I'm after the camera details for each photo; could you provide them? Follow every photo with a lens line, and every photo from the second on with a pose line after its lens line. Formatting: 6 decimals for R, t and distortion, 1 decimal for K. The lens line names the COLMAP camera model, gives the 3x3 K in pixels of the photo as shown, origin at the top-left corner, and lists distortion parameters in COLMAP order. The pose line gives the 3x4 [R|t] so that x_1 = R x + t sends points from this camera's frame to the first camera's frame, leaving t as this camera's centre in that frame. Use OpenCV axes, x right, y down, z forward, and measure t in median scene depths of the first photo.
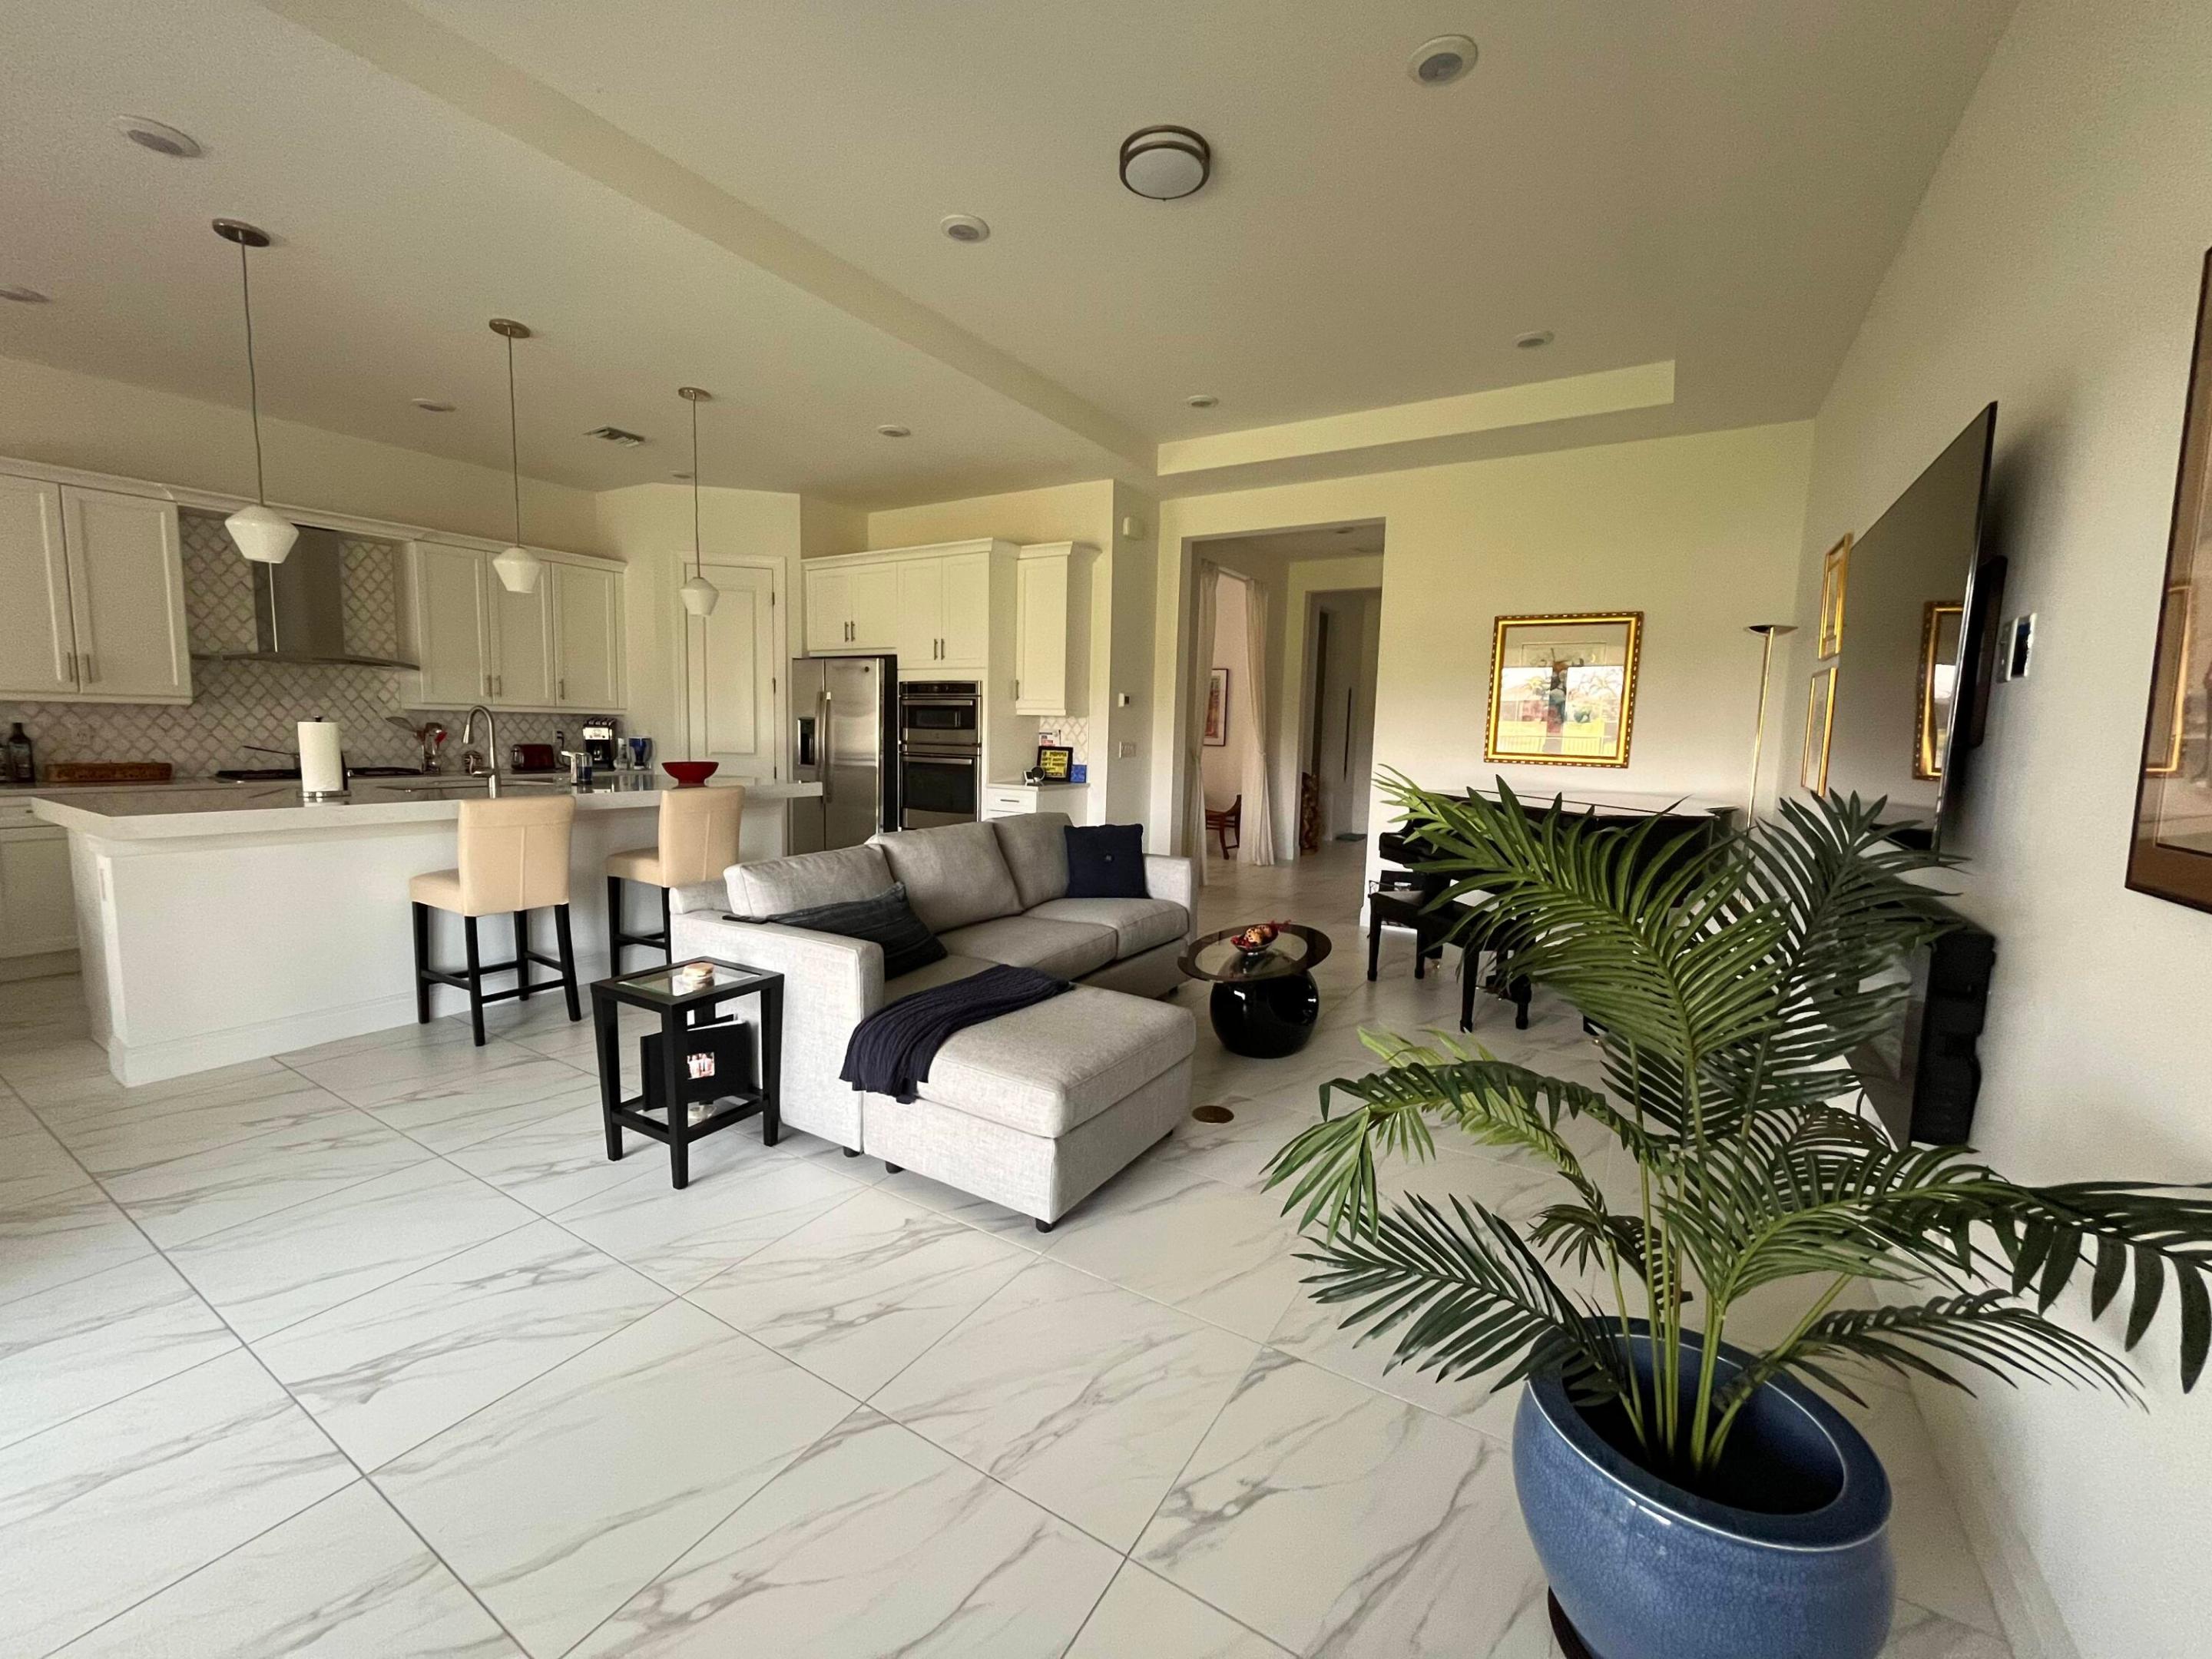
lens RADIAL K [[890.6, 0, 1094.5], [0, 890.6, 820.4], [0, 0, 1]] dist [-0.001102, -0.000268]
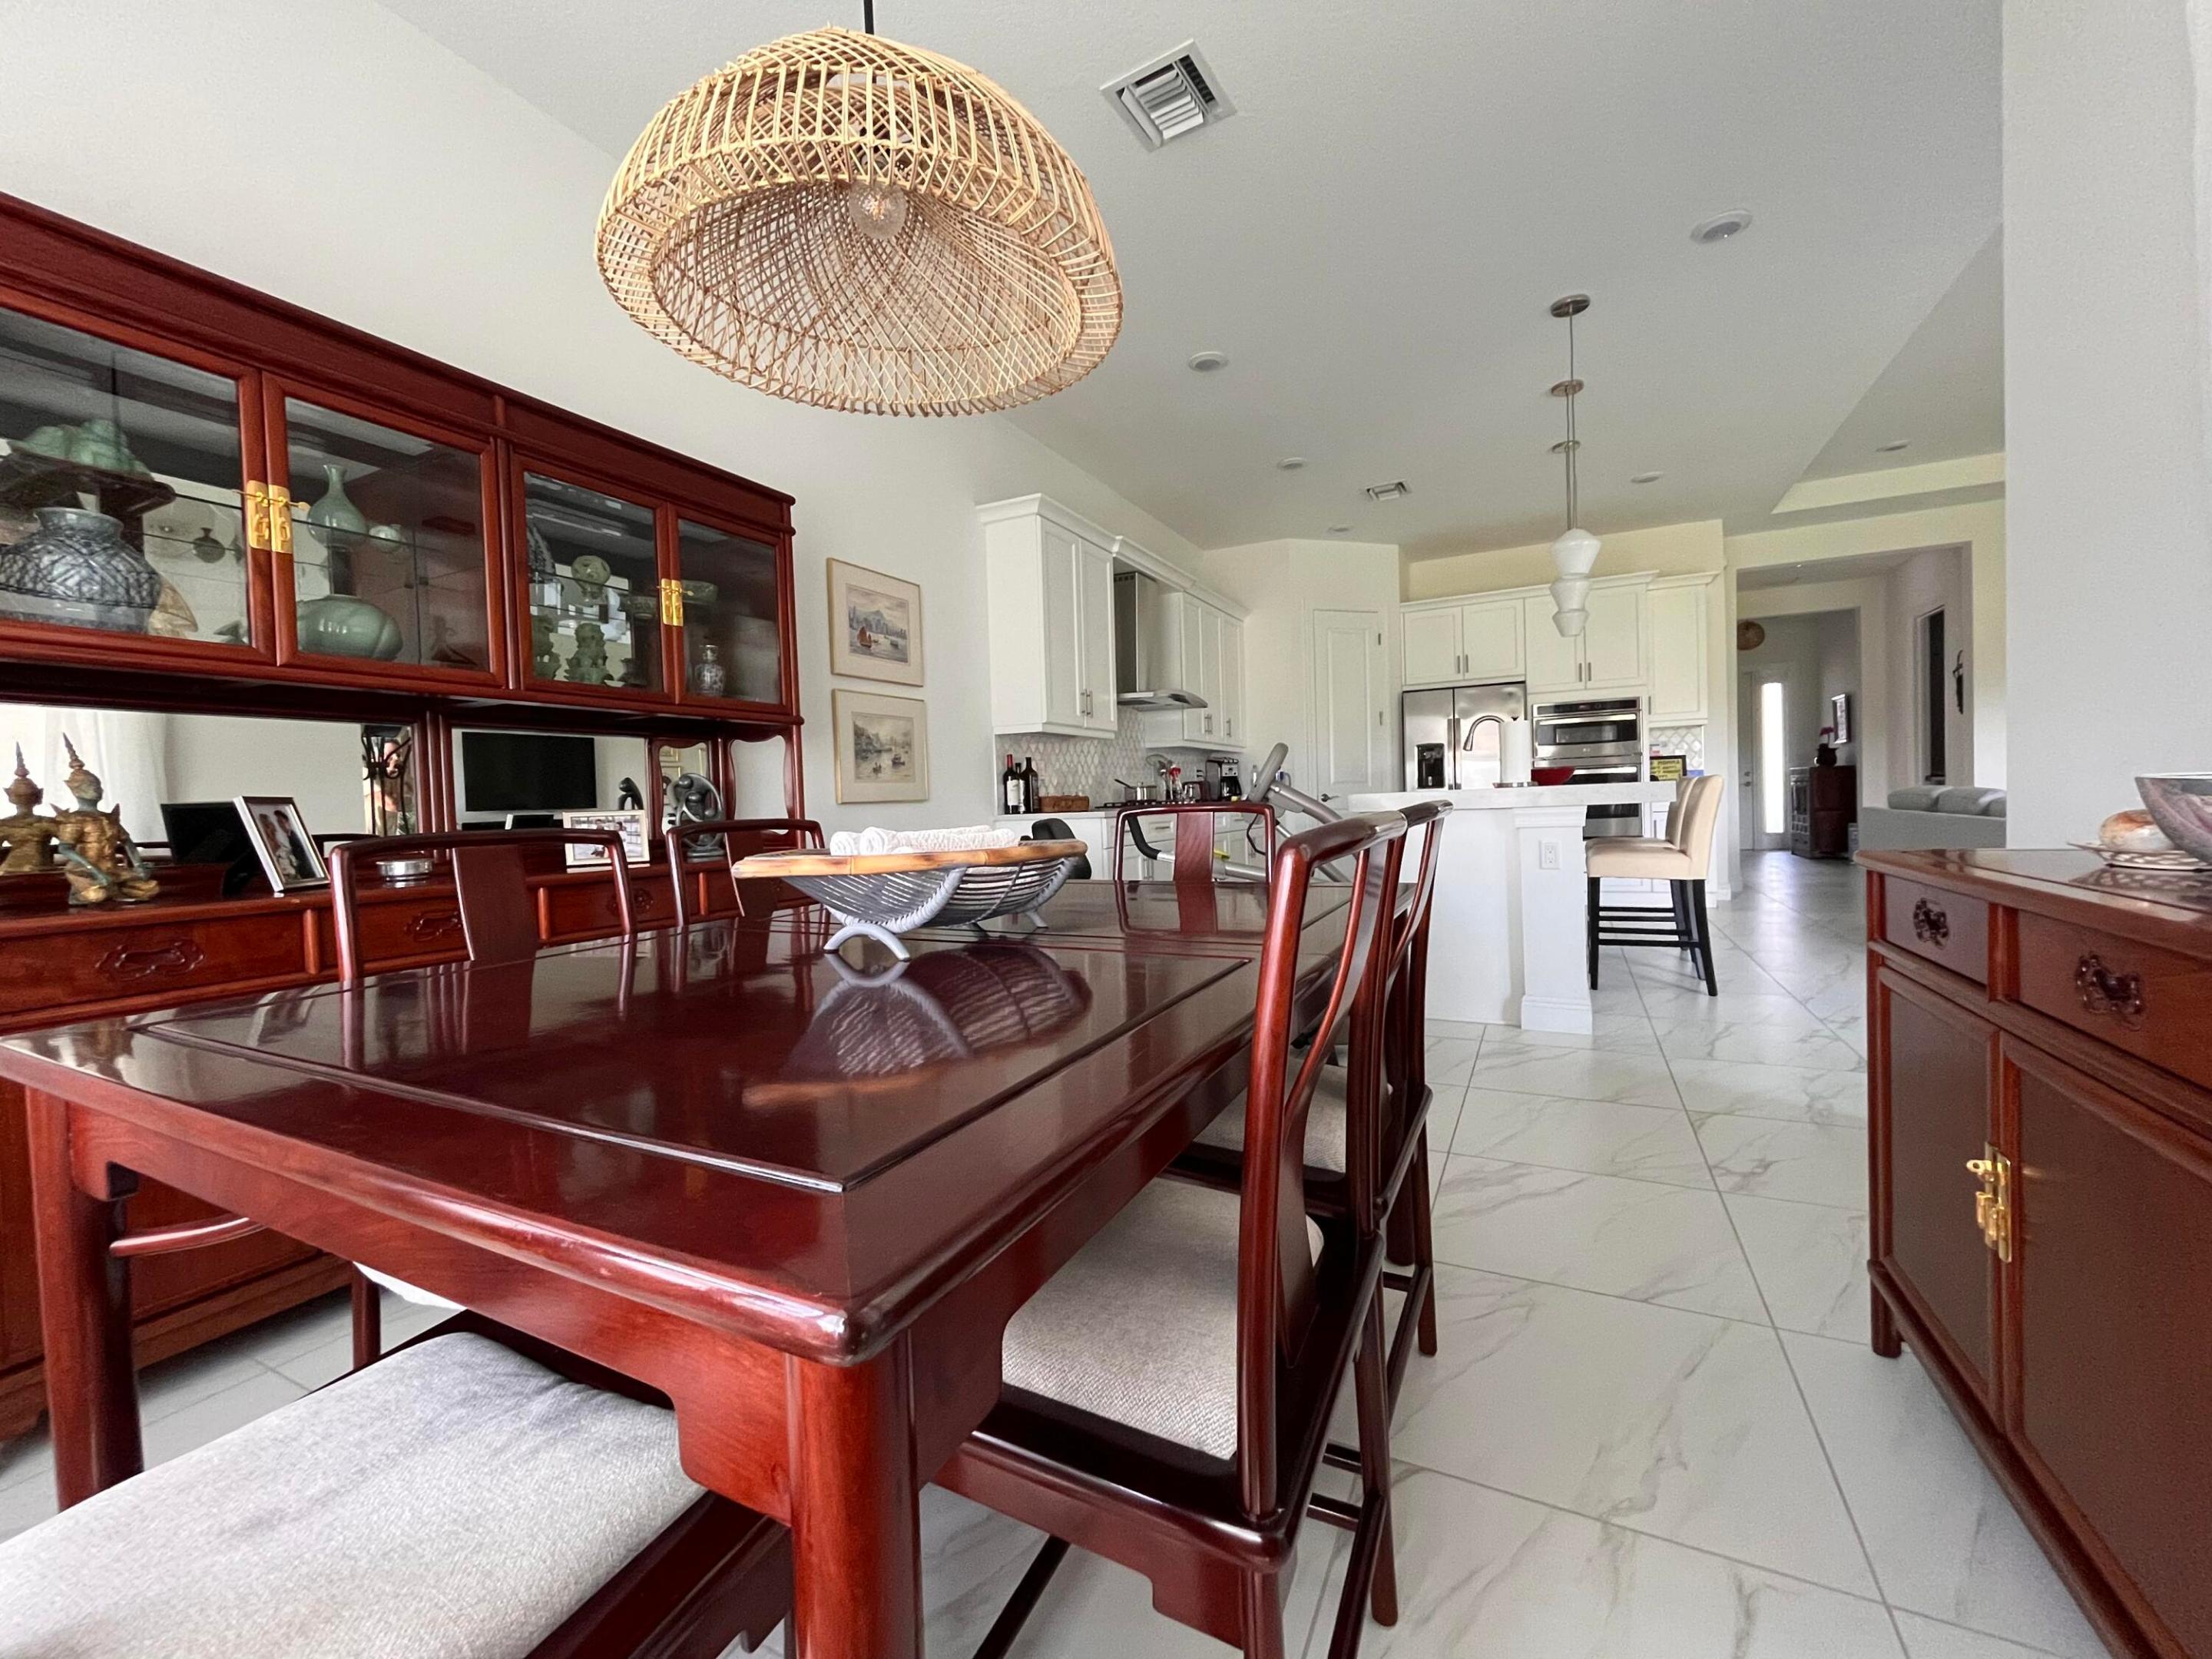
lens RADIAL K [[890.6, 0, 1104.0], [0, 890.6, 834.0], [0, 0, 1]] dist [-0.001102, -0.000268]
pose [[0.993968, -0.063301, 0.089563, -0.960734], [0.069444, 0.995318, -0.067227, 0.046056], [-0.084888, 0.073041, 0.993710, -0.045807]]
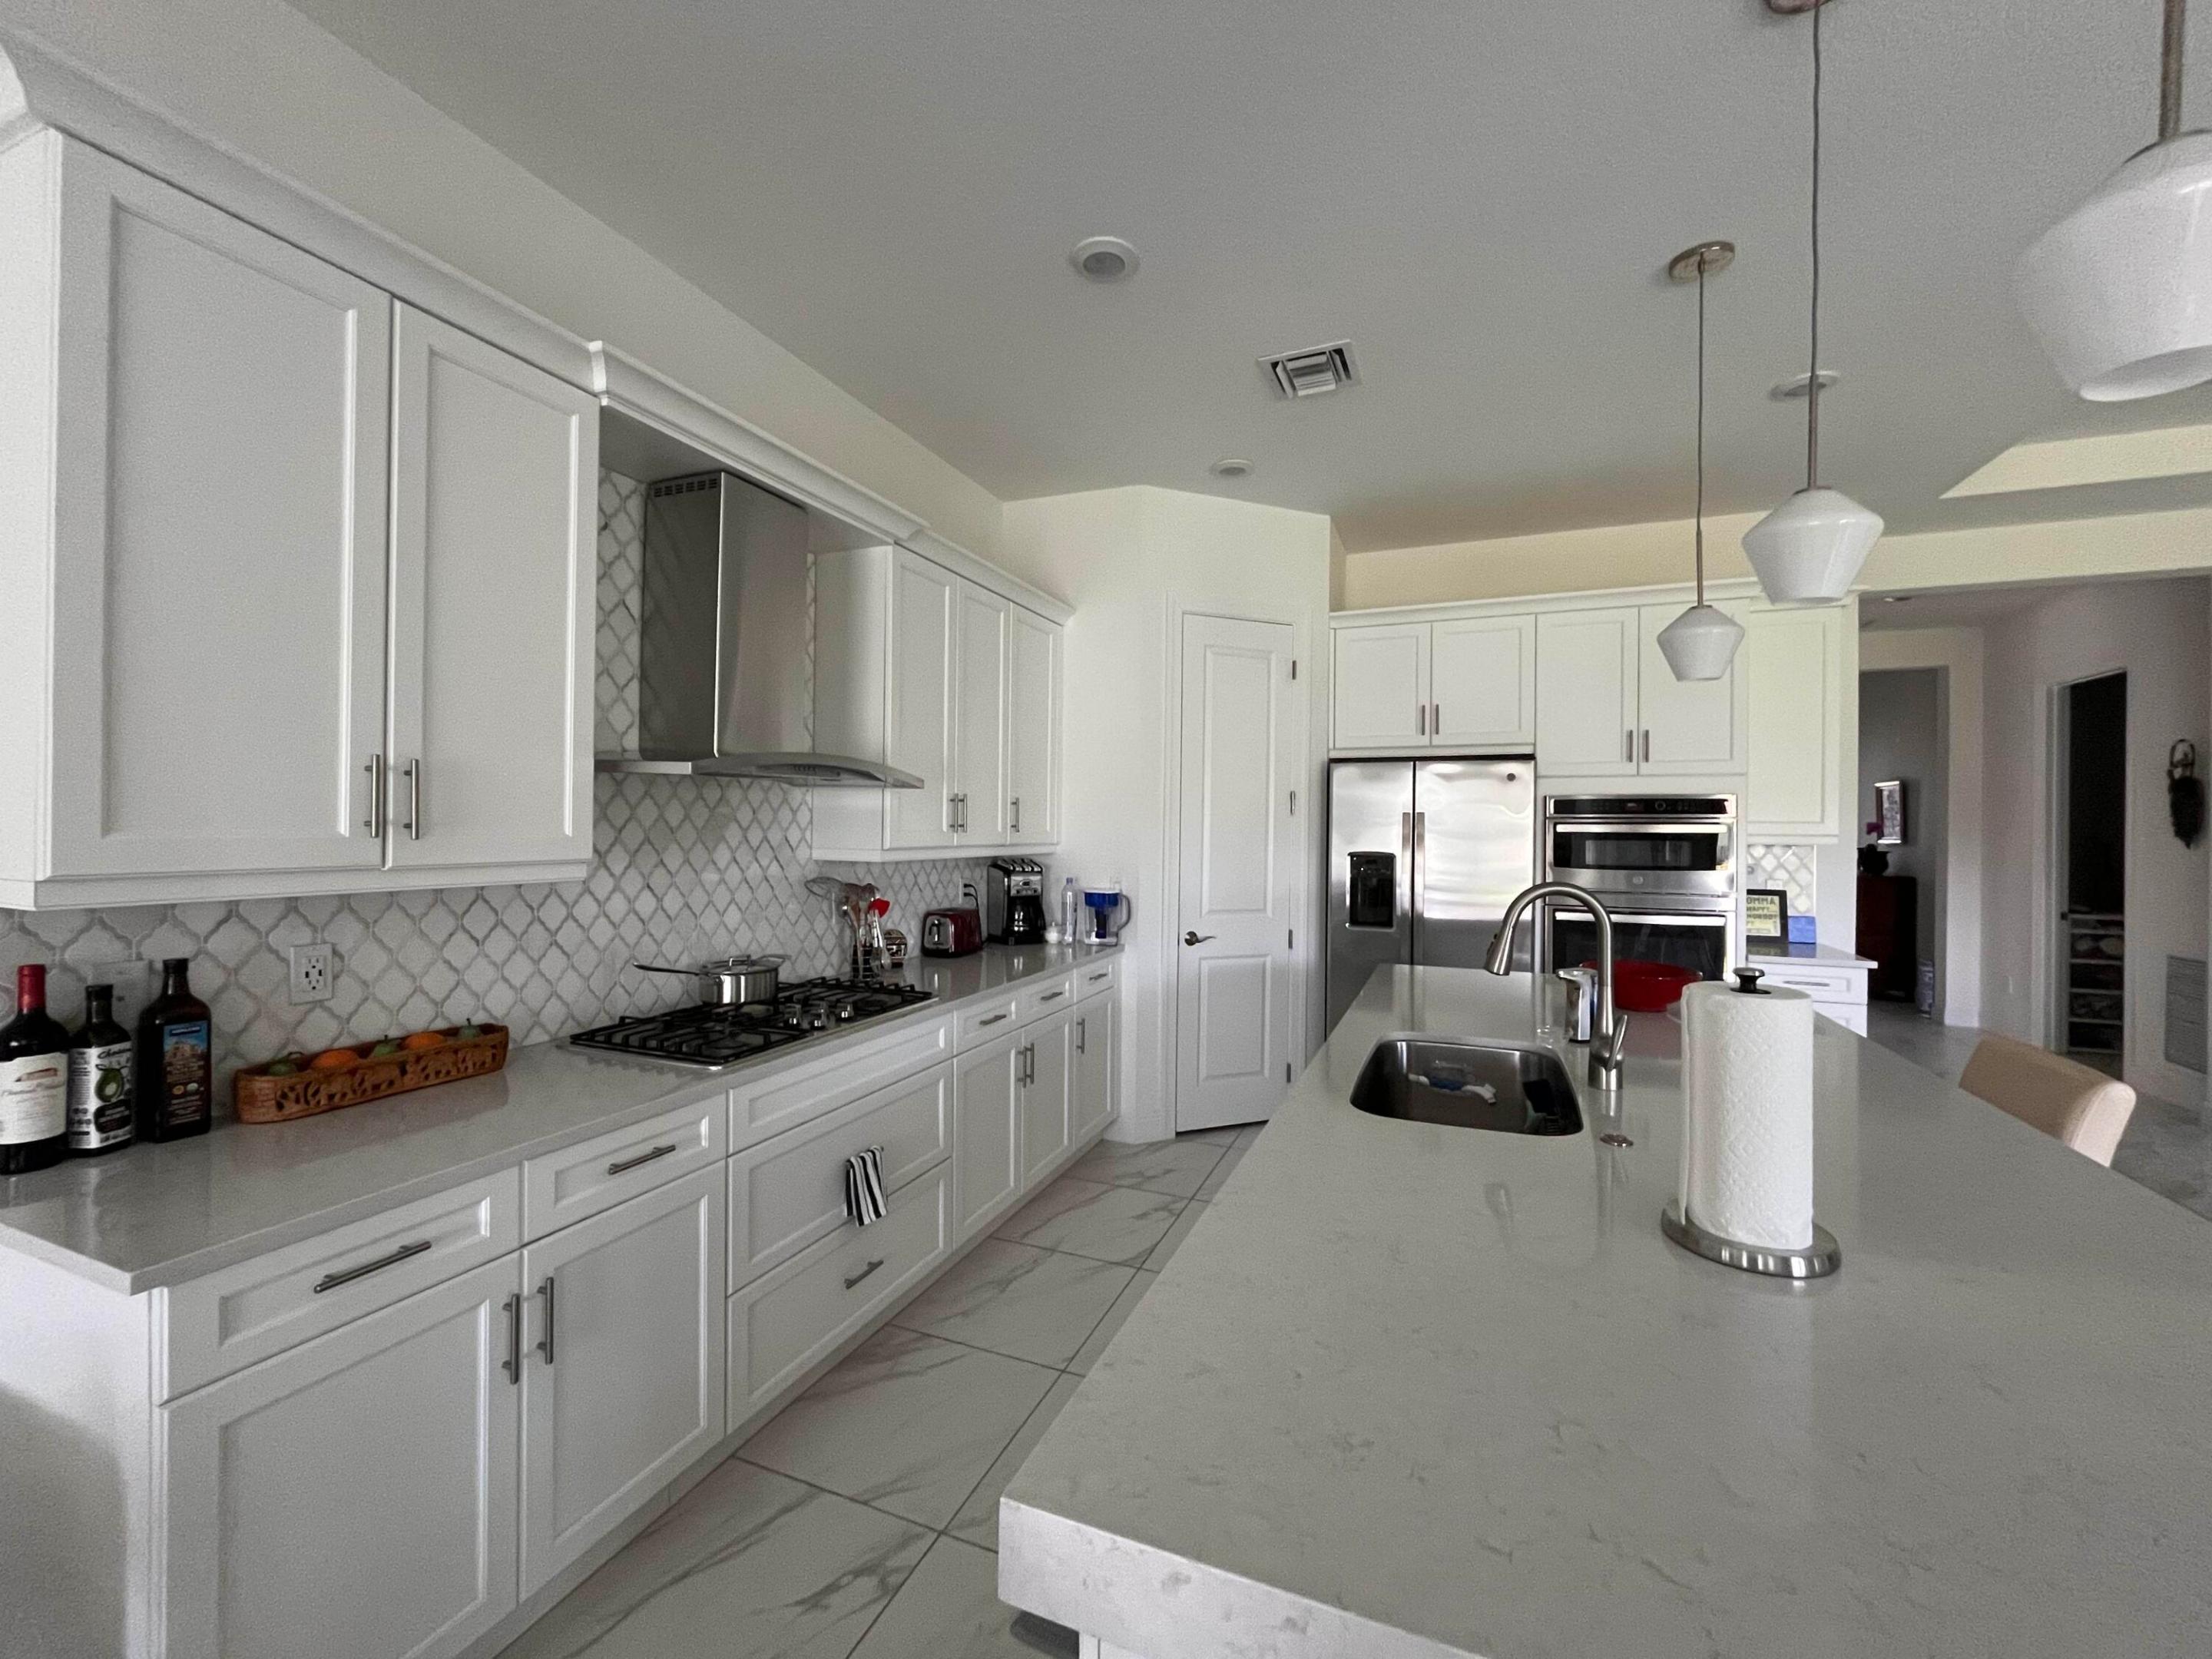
lens RADIAL K [[890.6, 0, 1104.4], [0, 890.6, 829.9], [0, 0, 1]] dist [-0.001102, -0.000268]
pose [[0.985354, -0.017001, 0.169670, -0.722428], [0.033555, 0.994895, -0.095178, -0.090299], [-0.167186, 0.099477, 0.980894, 0.474127]]
